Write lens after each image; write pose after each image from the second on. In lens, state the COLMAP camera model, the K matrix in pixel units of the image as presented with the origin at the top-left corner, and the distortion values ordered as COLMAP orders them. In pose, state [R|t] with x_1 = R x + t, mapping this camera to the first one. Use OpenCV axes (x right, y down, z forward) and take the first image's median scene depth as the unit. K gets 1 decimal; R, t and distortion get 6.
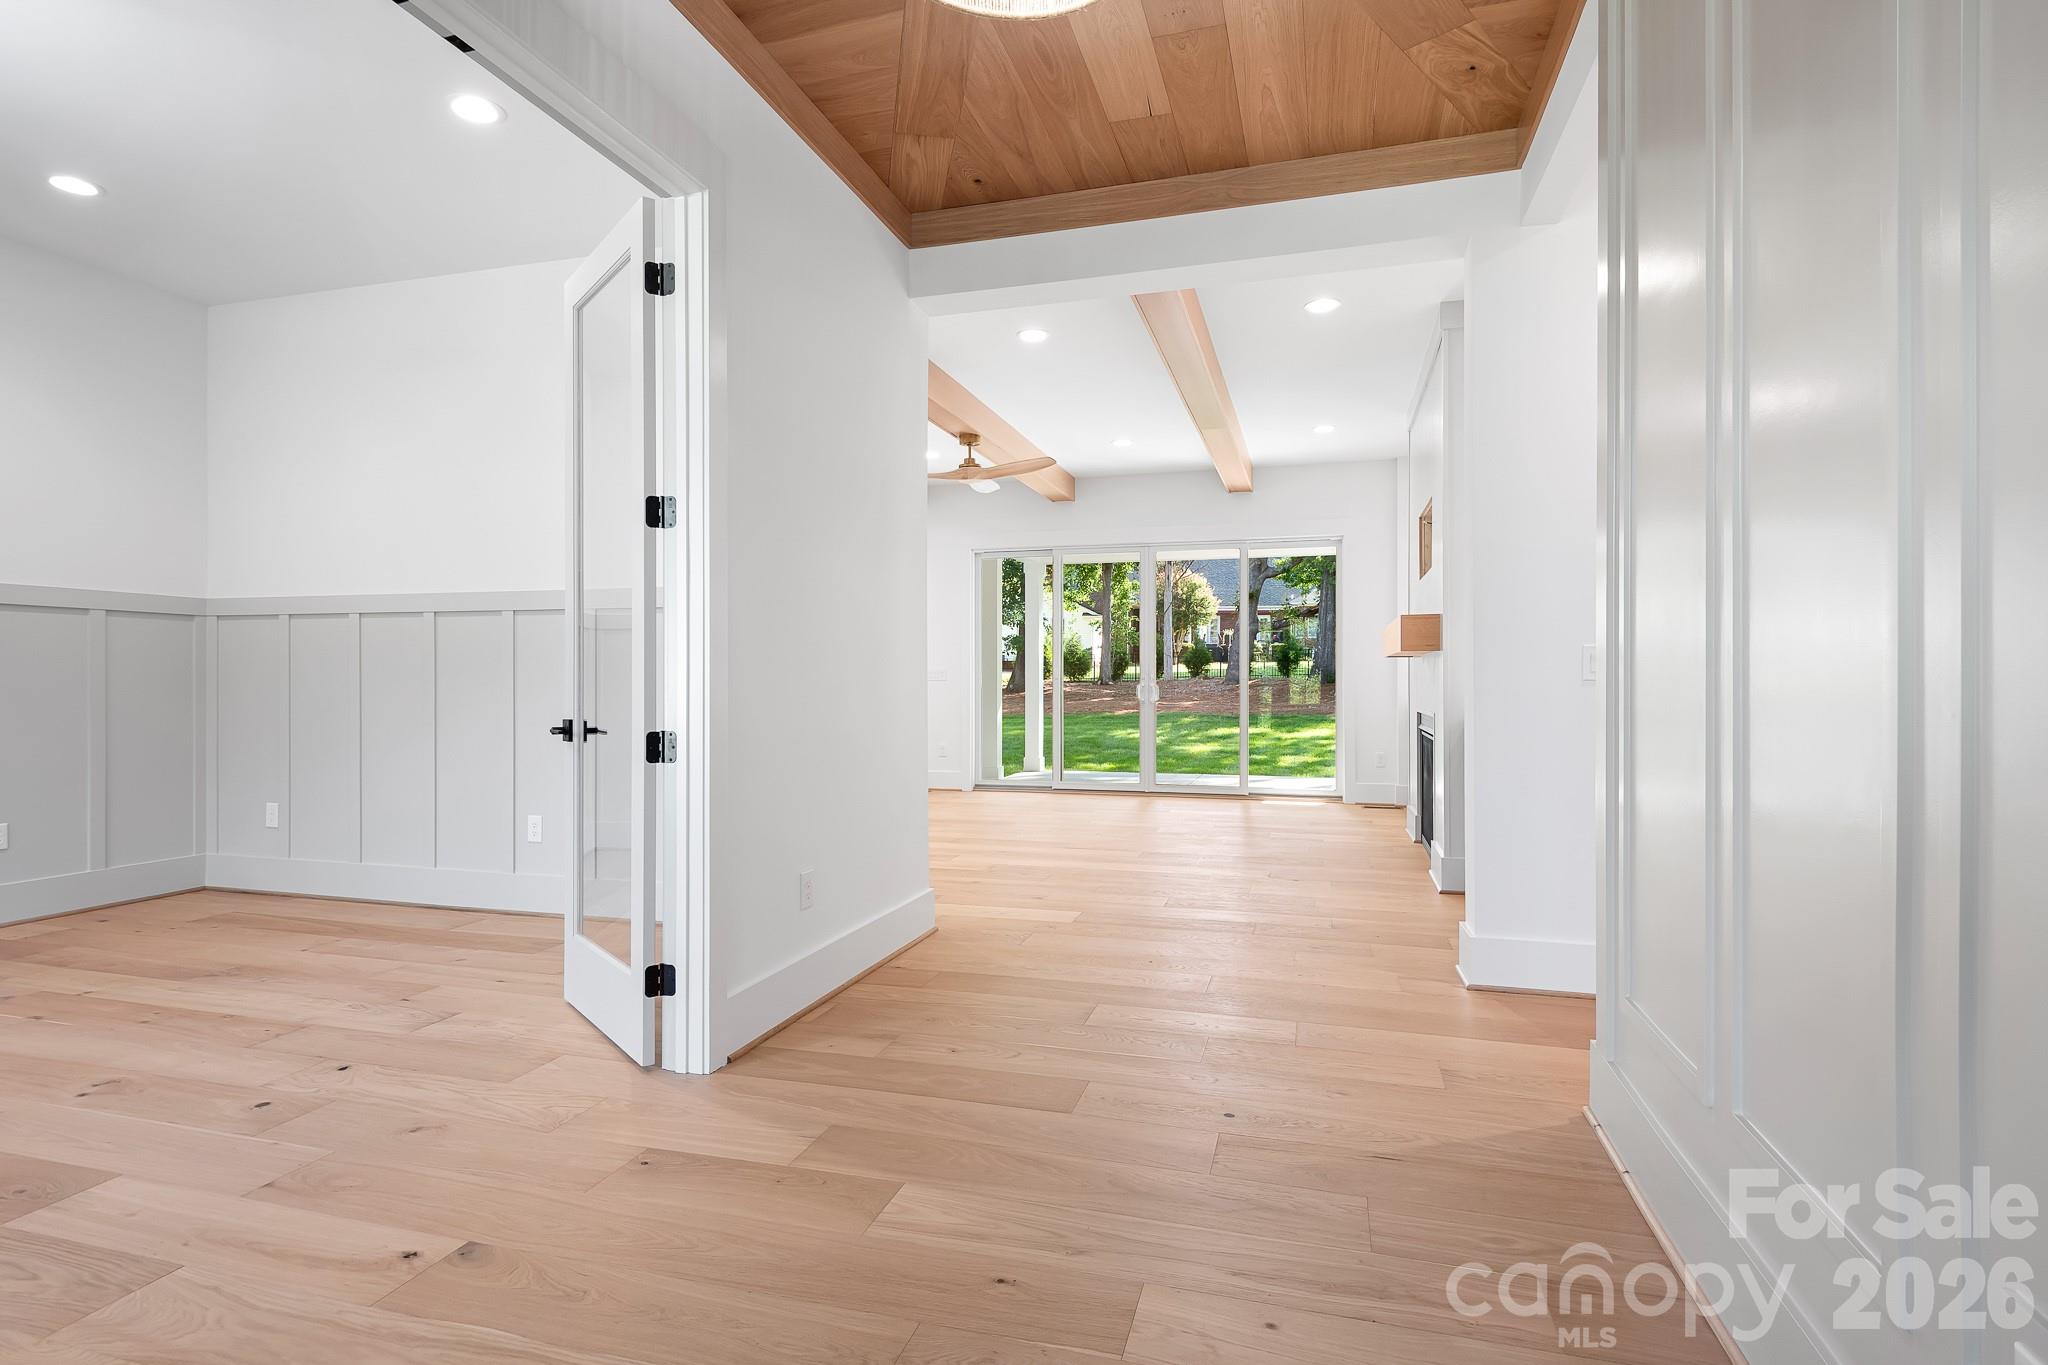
lens RADIAL K [[1063.6, 0, 1024.0], [0, 1063.6, 682.5], [0, 0, 1]] dist [0.153429, -0.000165]
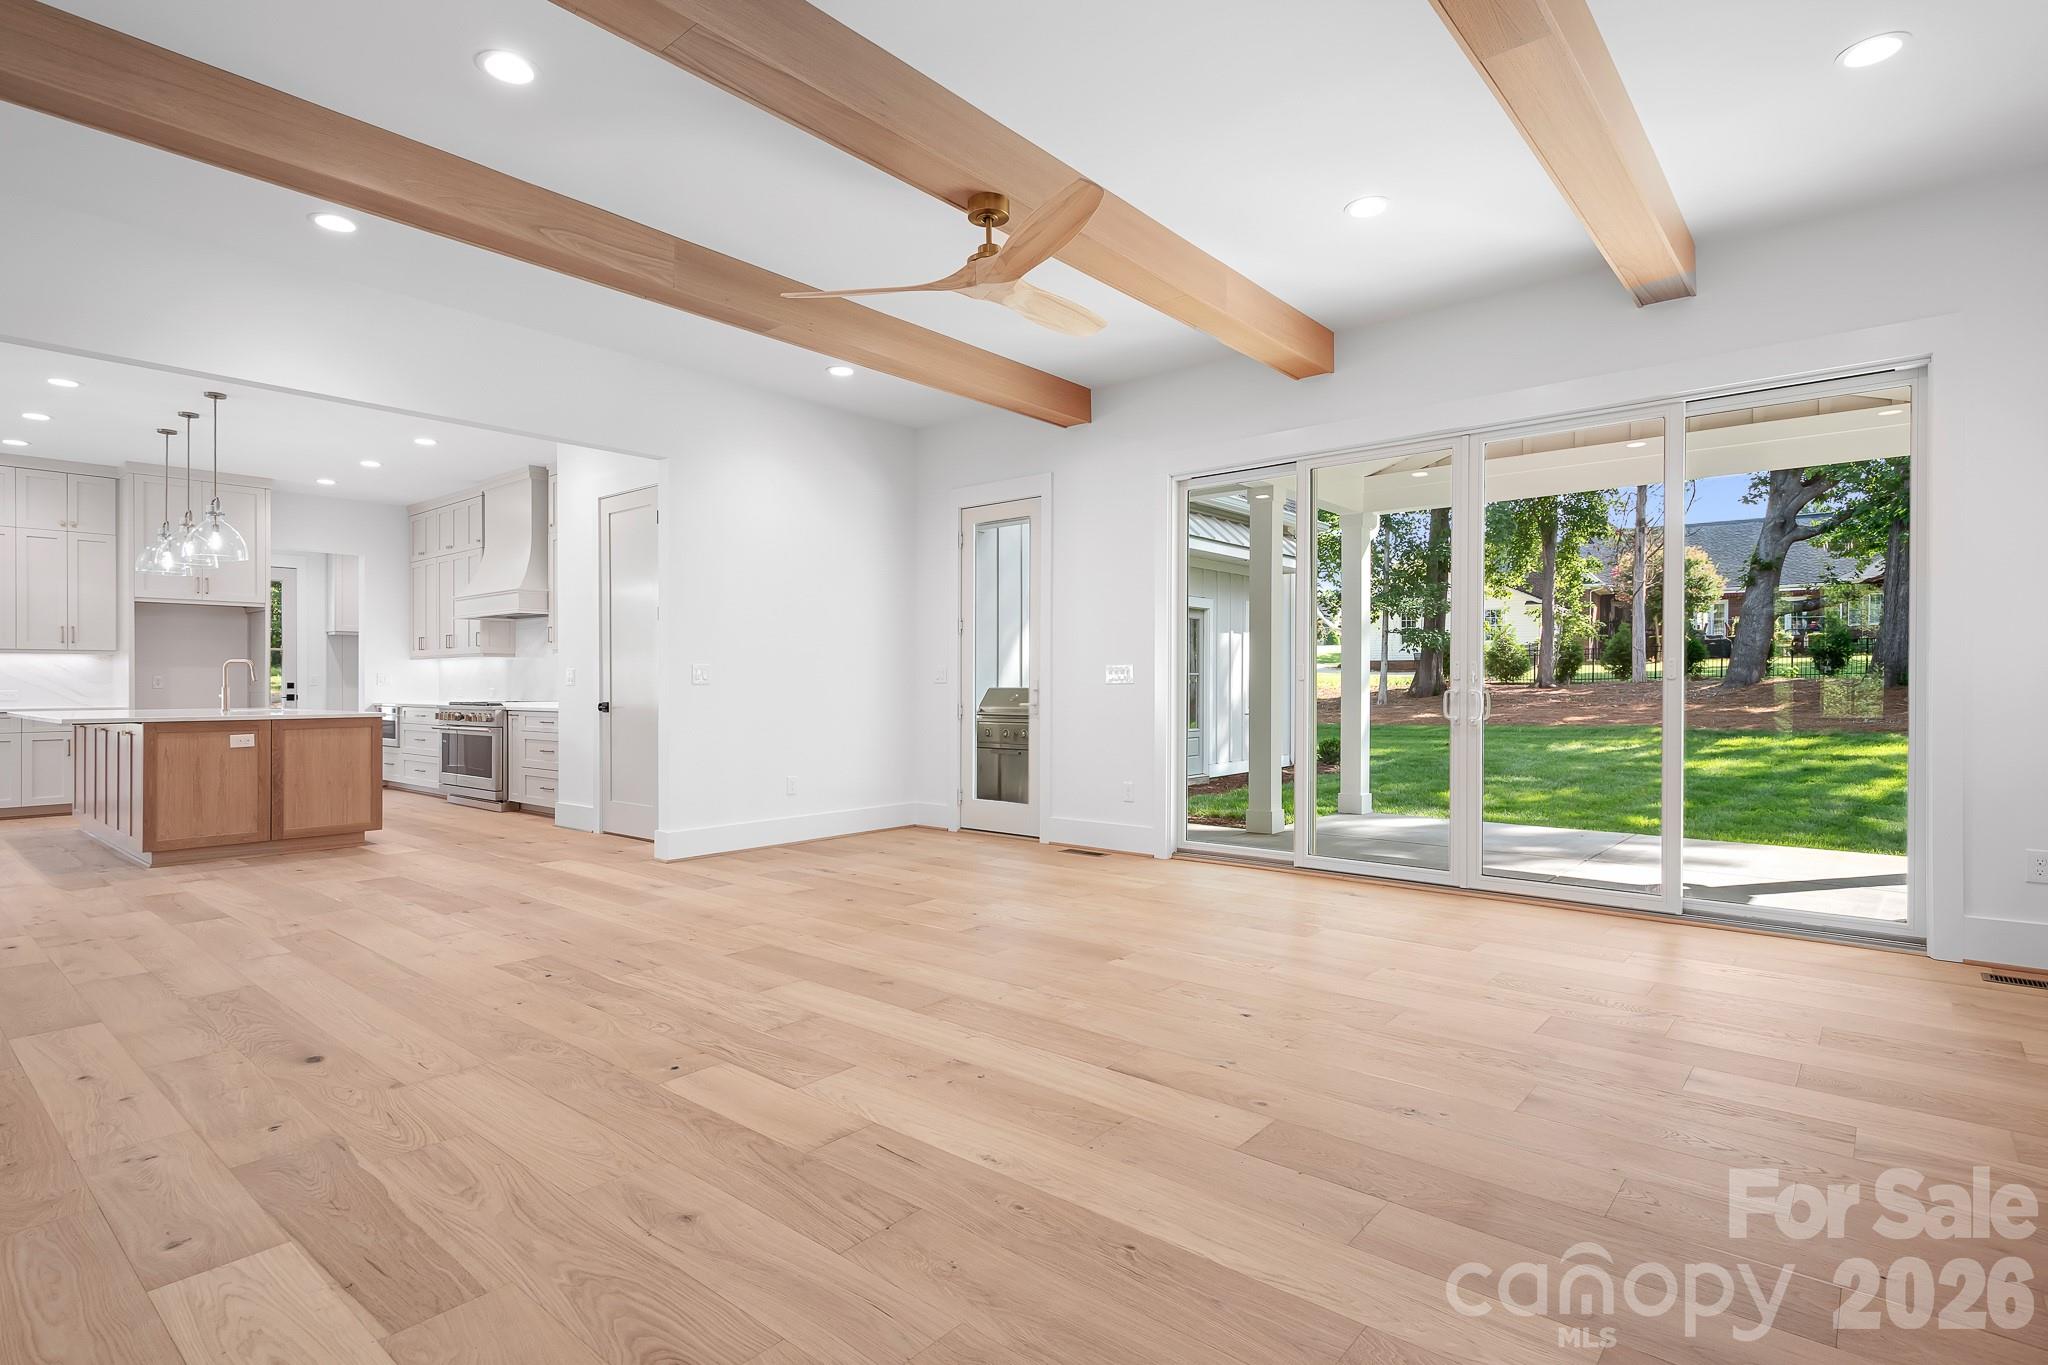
lens RADIAL K [[1028.9, 0, 1018.0], [0, 1028.9, 691.6], [0, 0, 1]] dist [0.026334, -0.000864]
pose [[0.910090, 0.000206, -0.414411, 0.037830], [0.002201, 0.999983, 0.005332, -0.000181], [0.414405, -0.005765, 0.910074, 0.128056]]
